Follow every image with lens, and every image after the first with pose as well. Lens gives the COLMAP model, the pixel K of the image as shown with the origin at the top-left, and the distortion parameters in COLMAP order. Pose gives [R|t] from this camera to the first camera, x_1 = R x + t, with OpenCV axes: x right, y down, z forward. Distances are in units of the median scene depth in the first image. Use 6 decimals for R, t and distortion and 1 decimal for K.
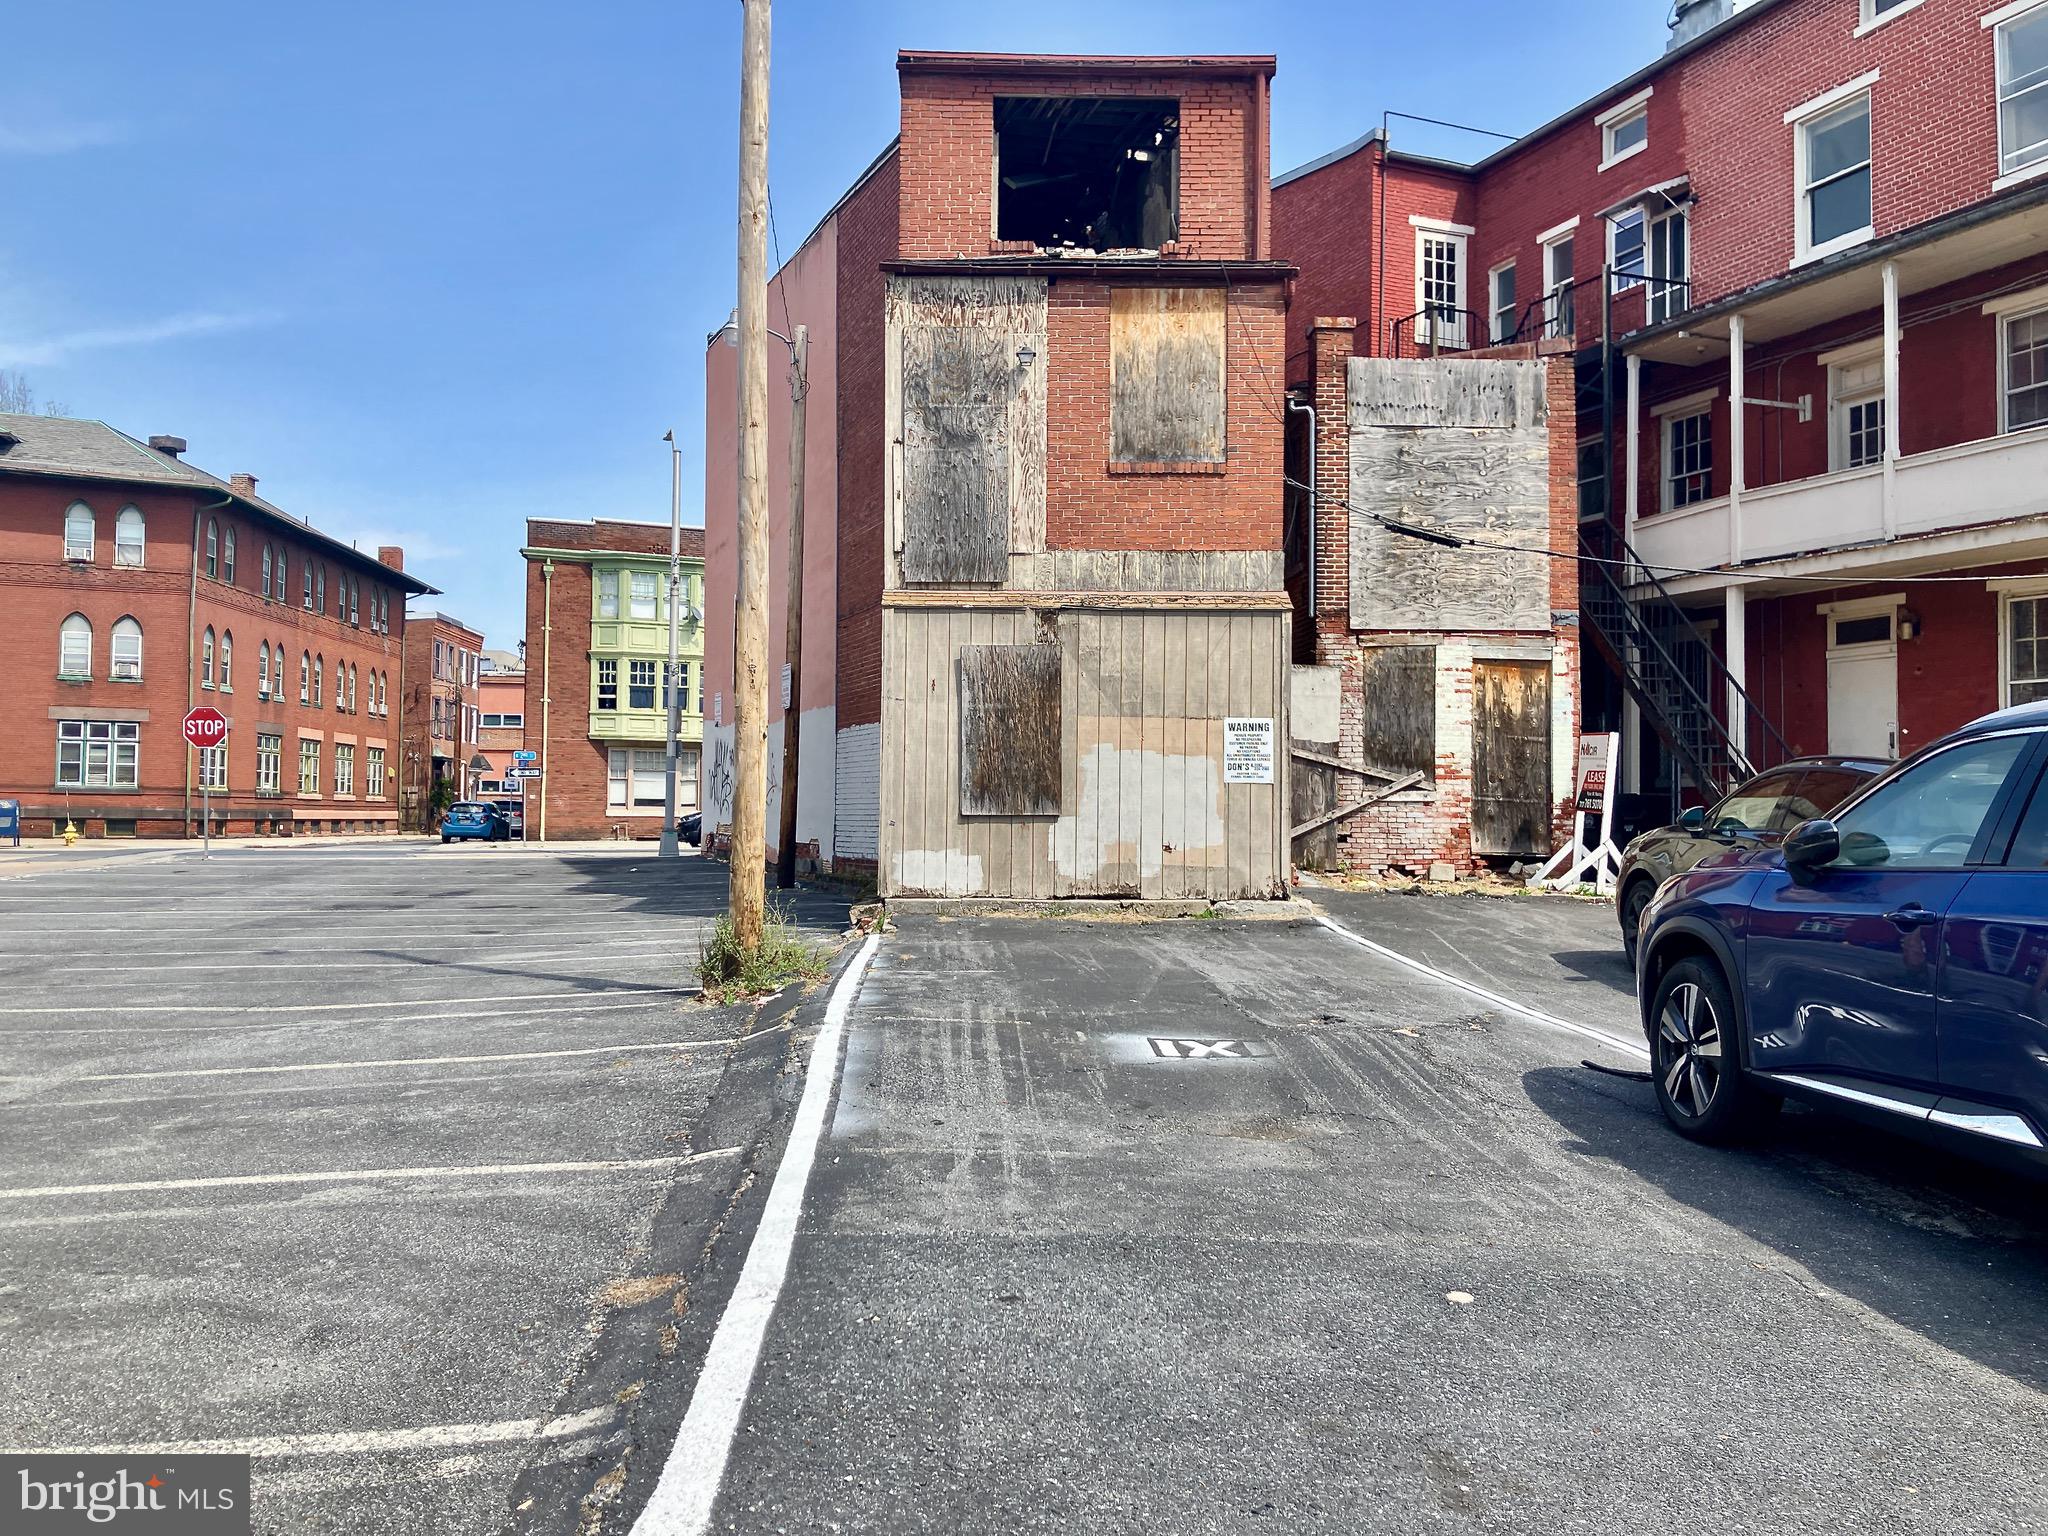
lens RADIAL K [[1663.5, 0, 1026.0], [0, 1663.5, 767.9], [0, 0, 1]] dist [0.050979, -0.031450]
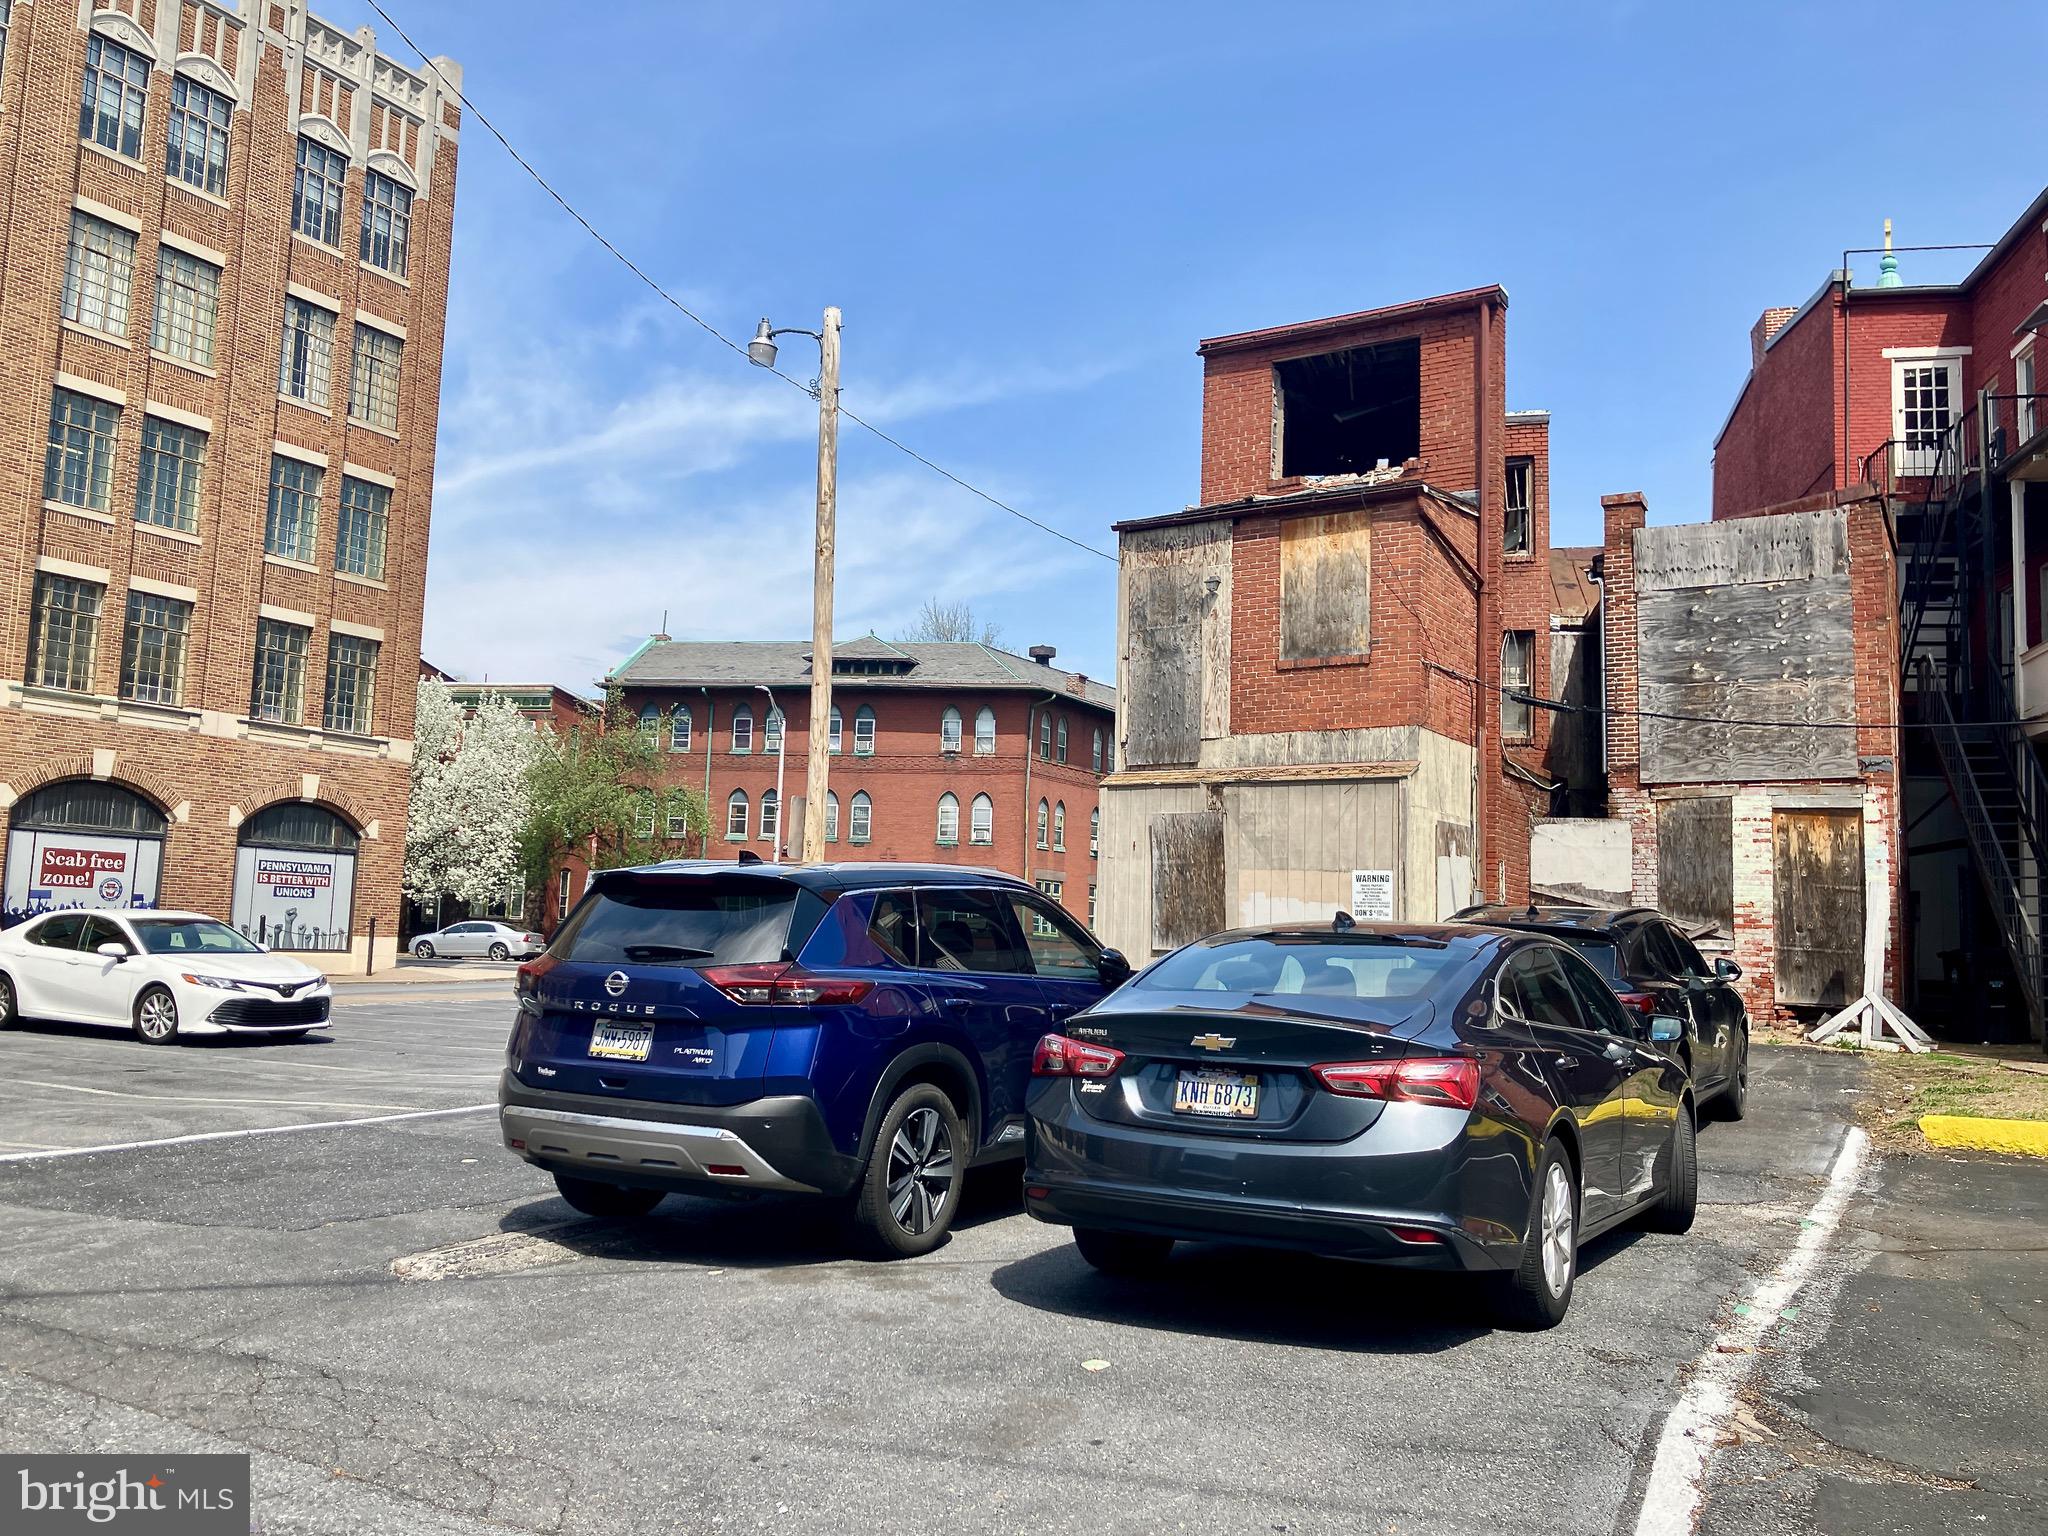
lens RADIAL K [[1663.5, 0, 1026.0], [0, 1663.5, 767.9], [0, 0, 1]] dist [0.050979, -0.031450]
pose [[0.839217, -0.041321, -0.542225, 0.440827], [-0.007477, 0.996138, -0.087484, 0.002211], [0.543746, 0.077472, 0.835667, -0.091439]]
